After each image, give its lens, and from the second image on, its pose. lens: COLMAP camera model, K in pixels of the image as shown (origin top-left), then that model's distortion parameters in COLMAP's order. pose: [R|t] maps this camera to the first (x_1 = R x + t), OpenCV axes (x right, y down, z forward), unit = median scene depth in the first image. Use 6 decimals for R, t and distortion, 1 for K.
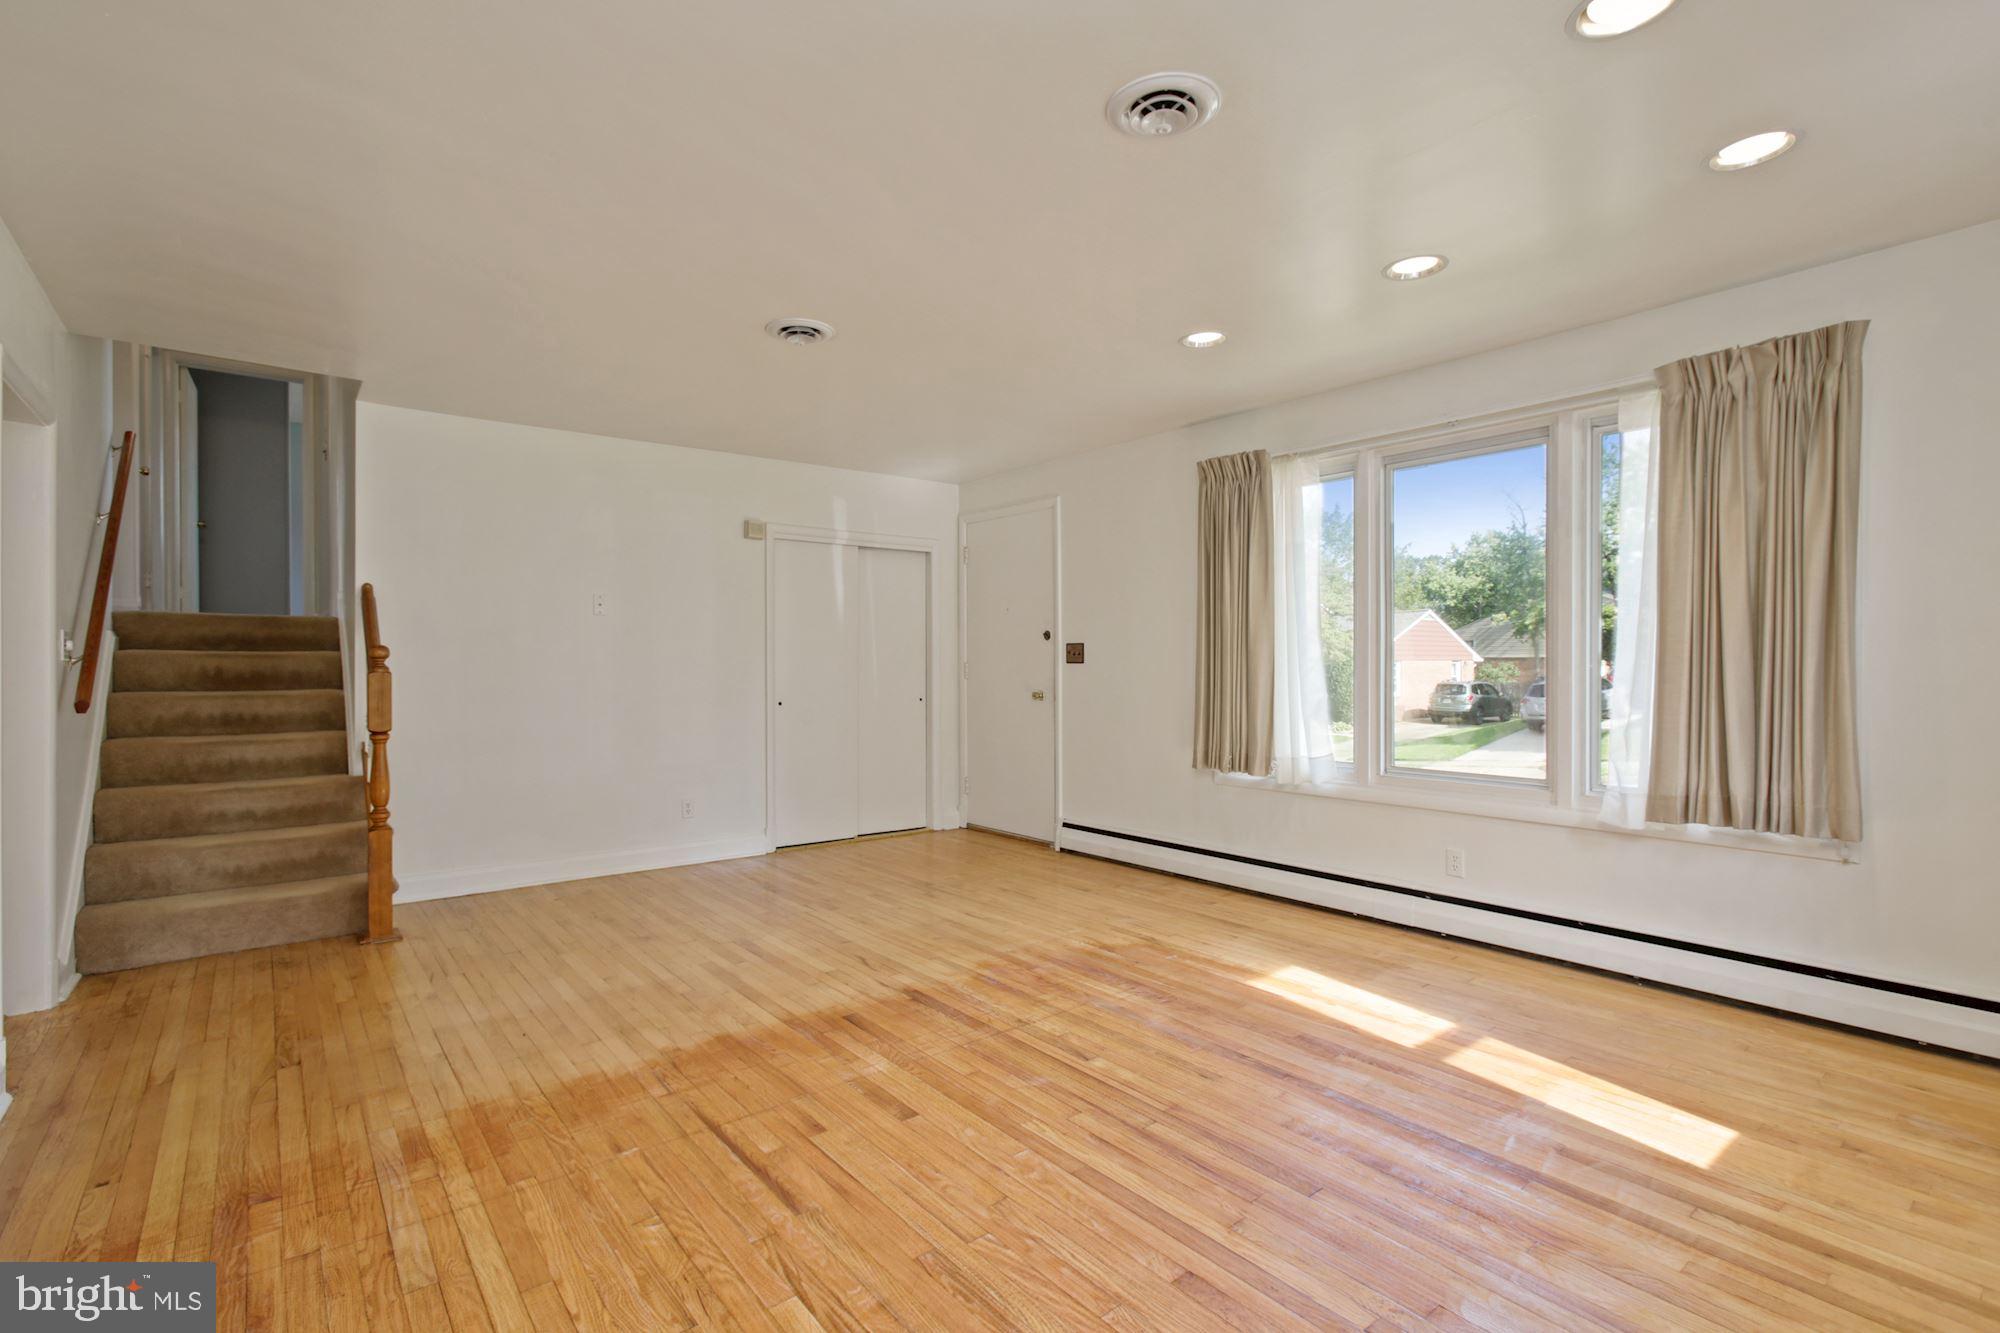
lens RADIAL K [[895.4, 0, 976.5], [0, 895.4, 668.2], [0, 0, 1]] dist [-0.021609, 0.007396]
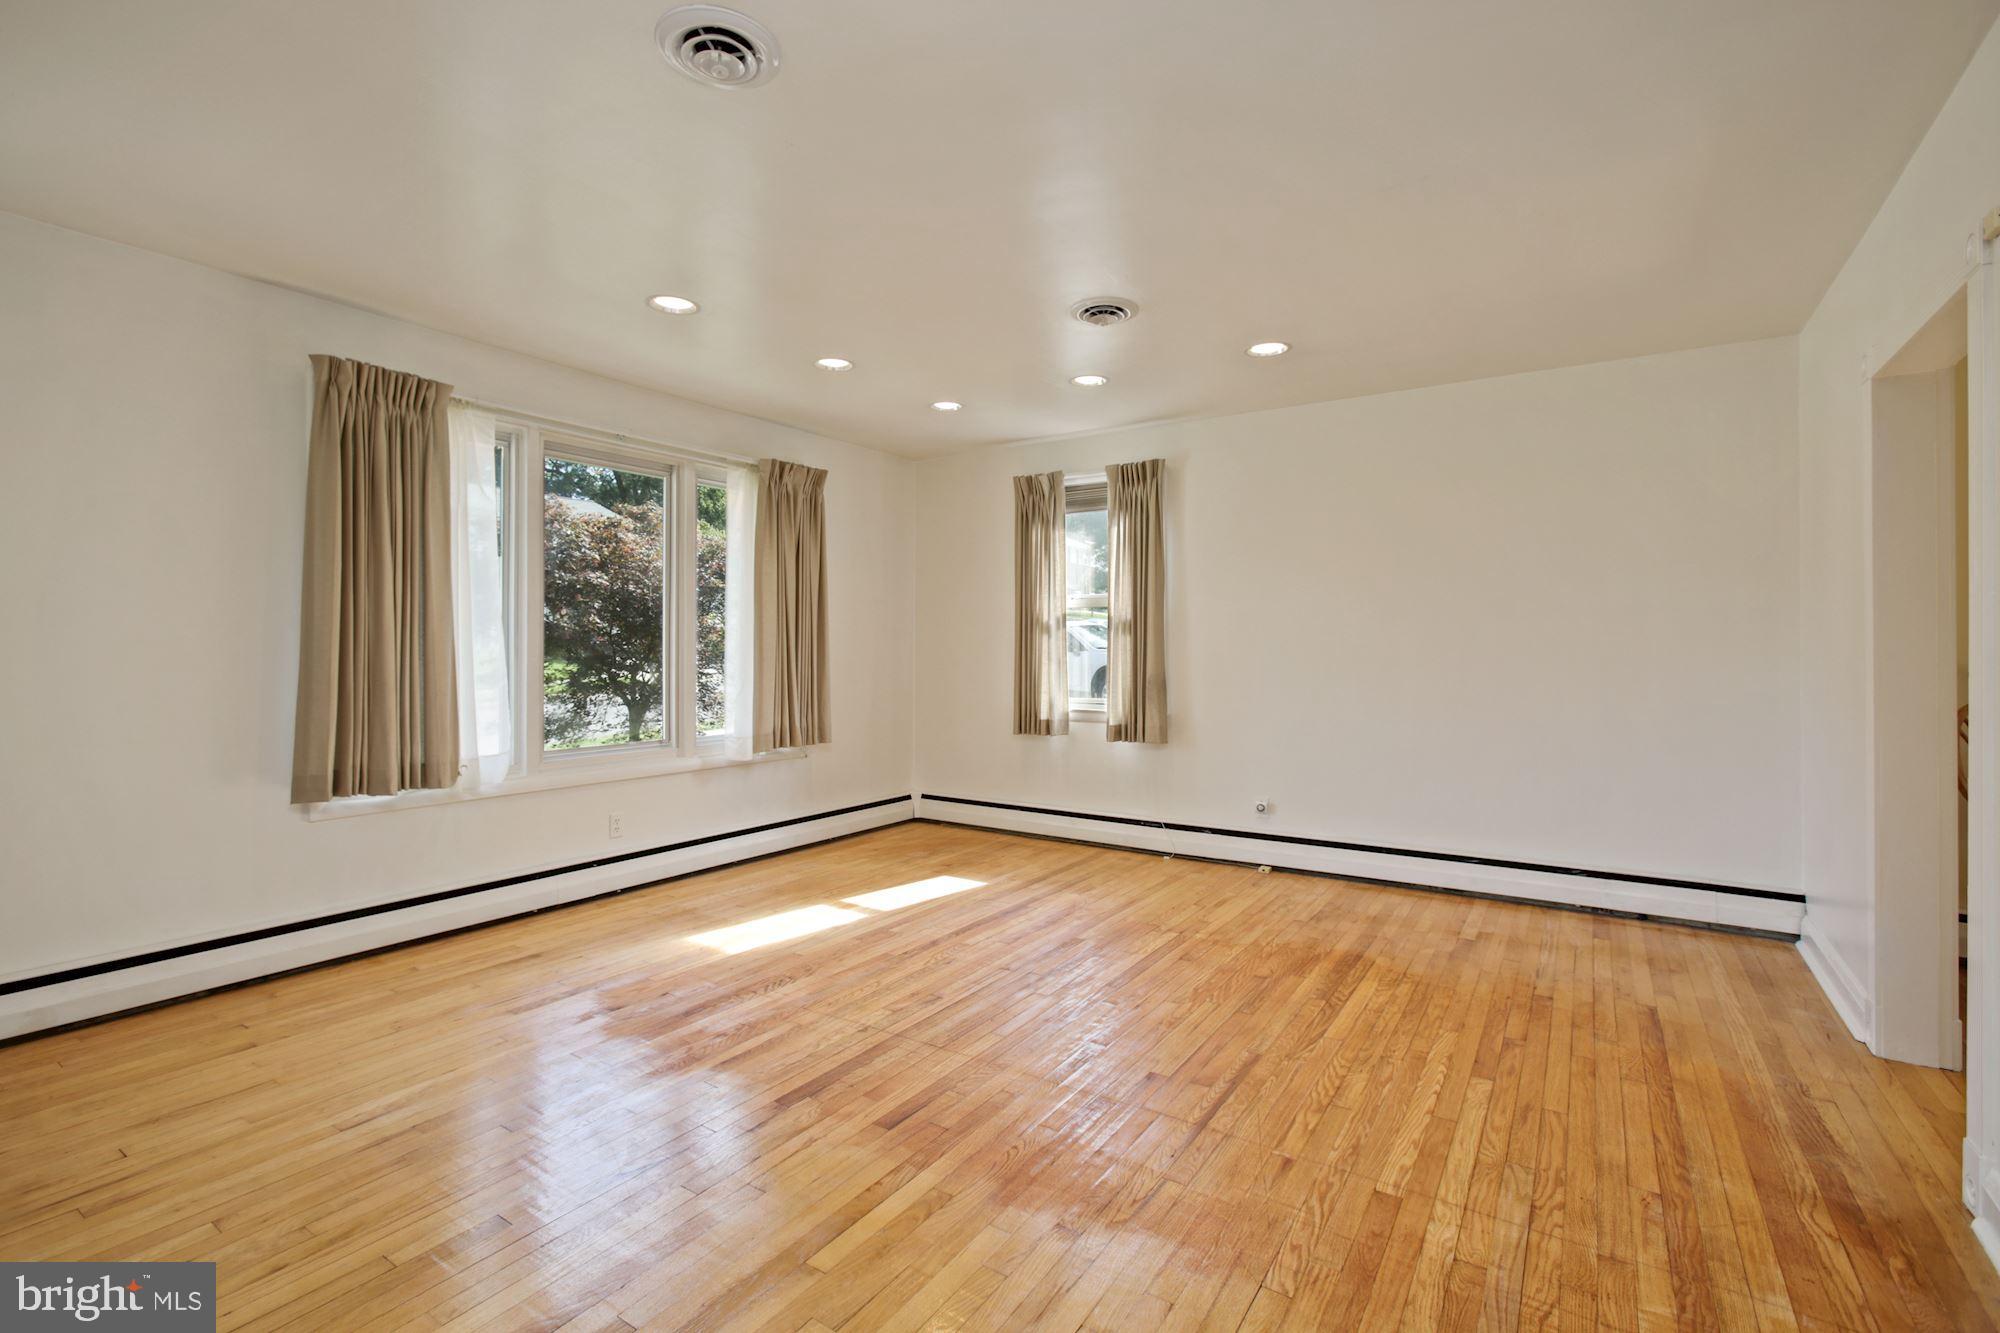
lens RADIAL K [[895.4, 0, 990.7], [0, 895.4, 629.5], [0, 0, 1]] dist [-0.021609, 0.007396]
pose [[-0.293082, 0.023844, 0.955790, -0.901629], [0.005296, 0.999714, -0.023316, -0.000386], [-0.956073, -0.001772, -0.293124, 1.162527]]
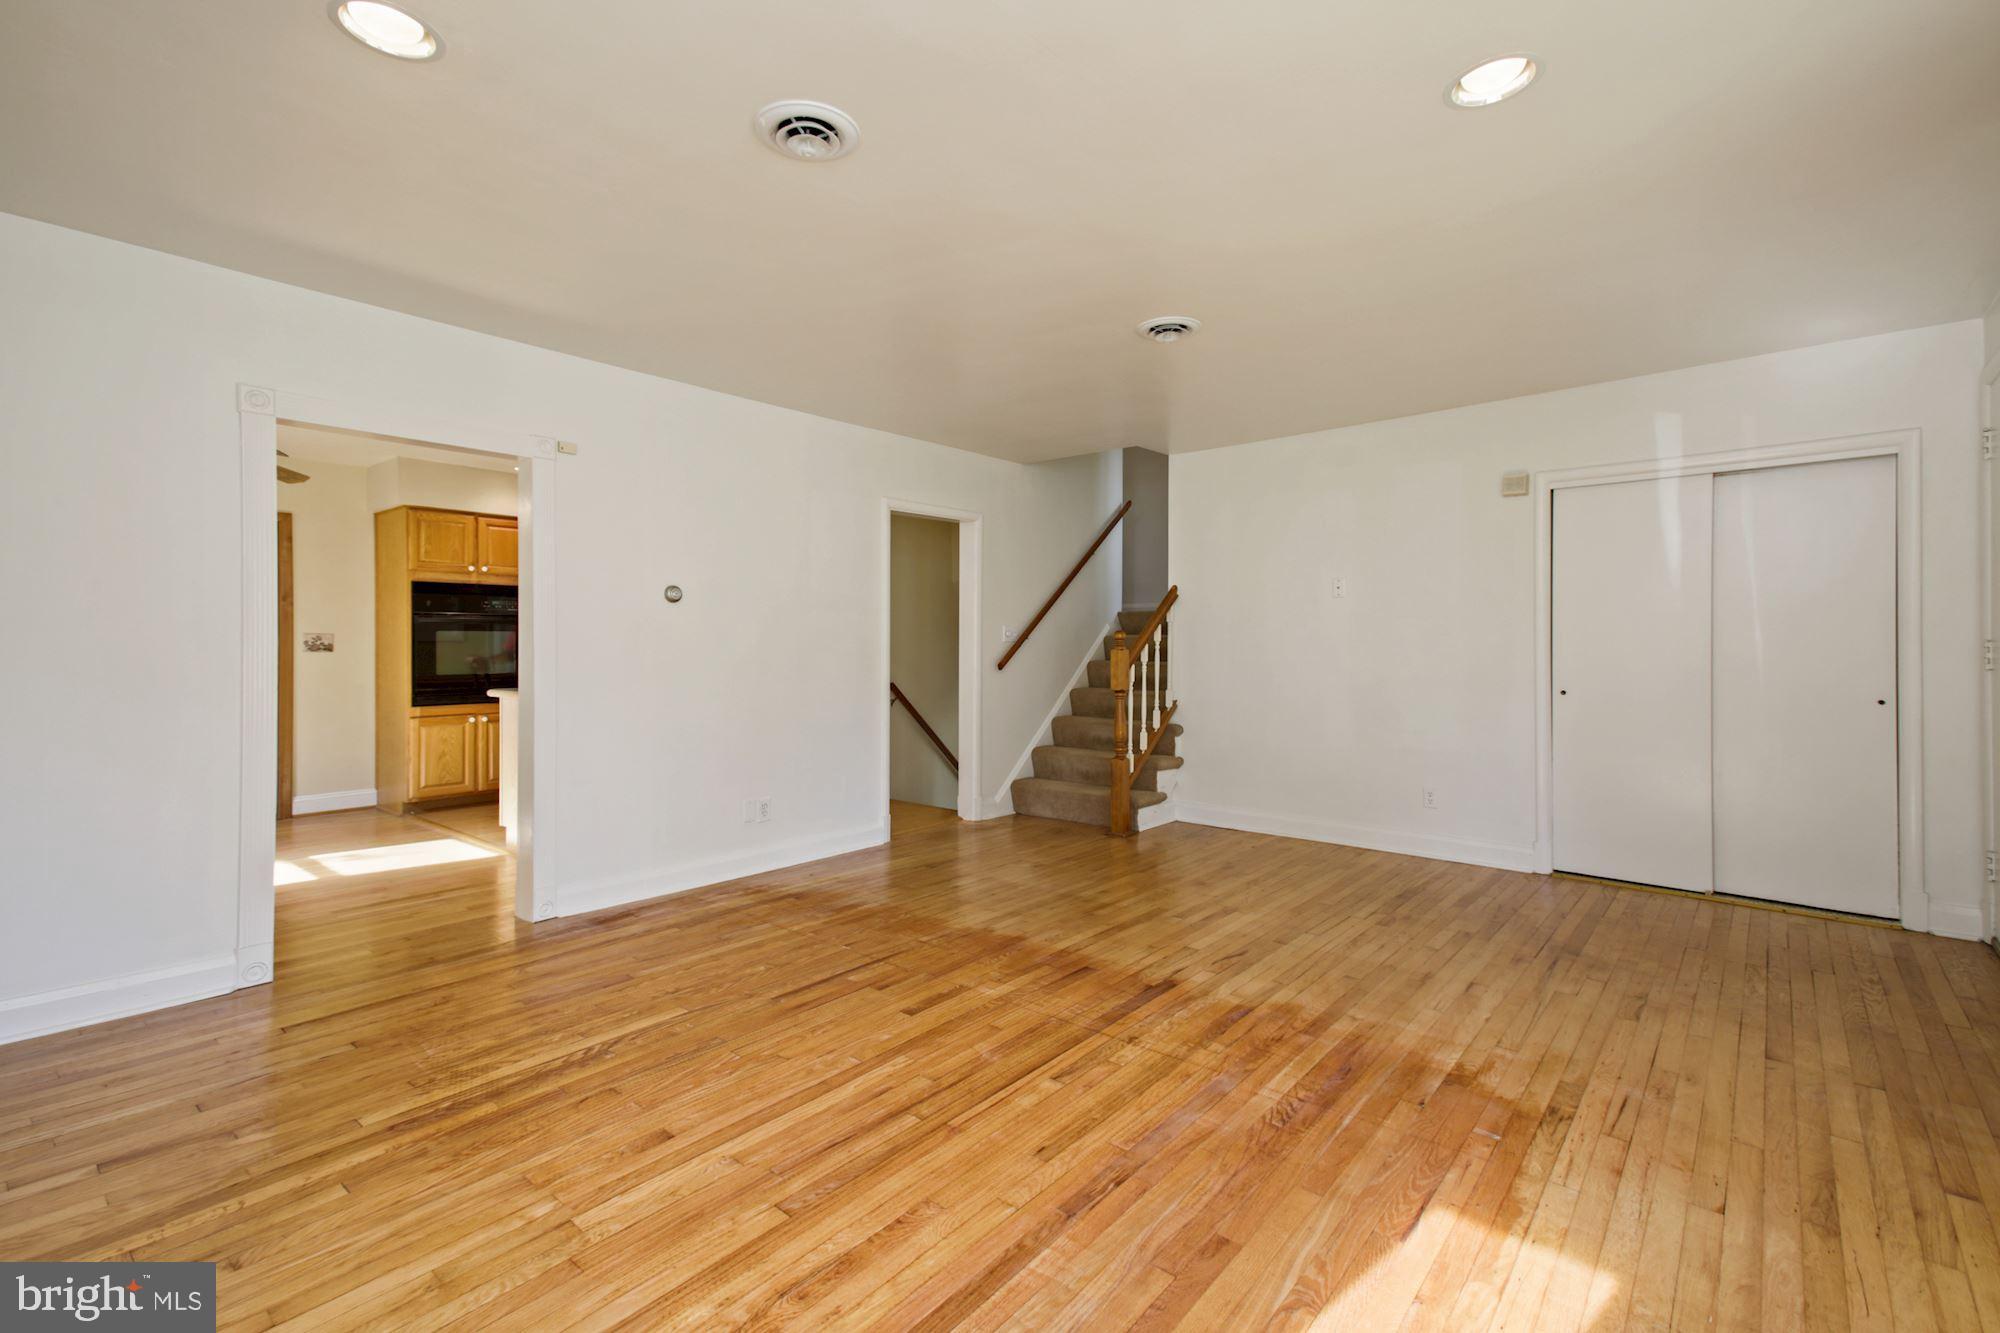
lens RADIAL K [[895.4, 0, 1038.3], [0, 895.4, 650.5], [0, 0, 1]] dist [-0.021609, 0.007396]
pose [[0.228933, 0.010495, -0.973386, 0.908388], [-0.009541, 0.999918, 0.008537, -0.002116], [0.973395, 0.007332, 0.229014, 0.708407]]
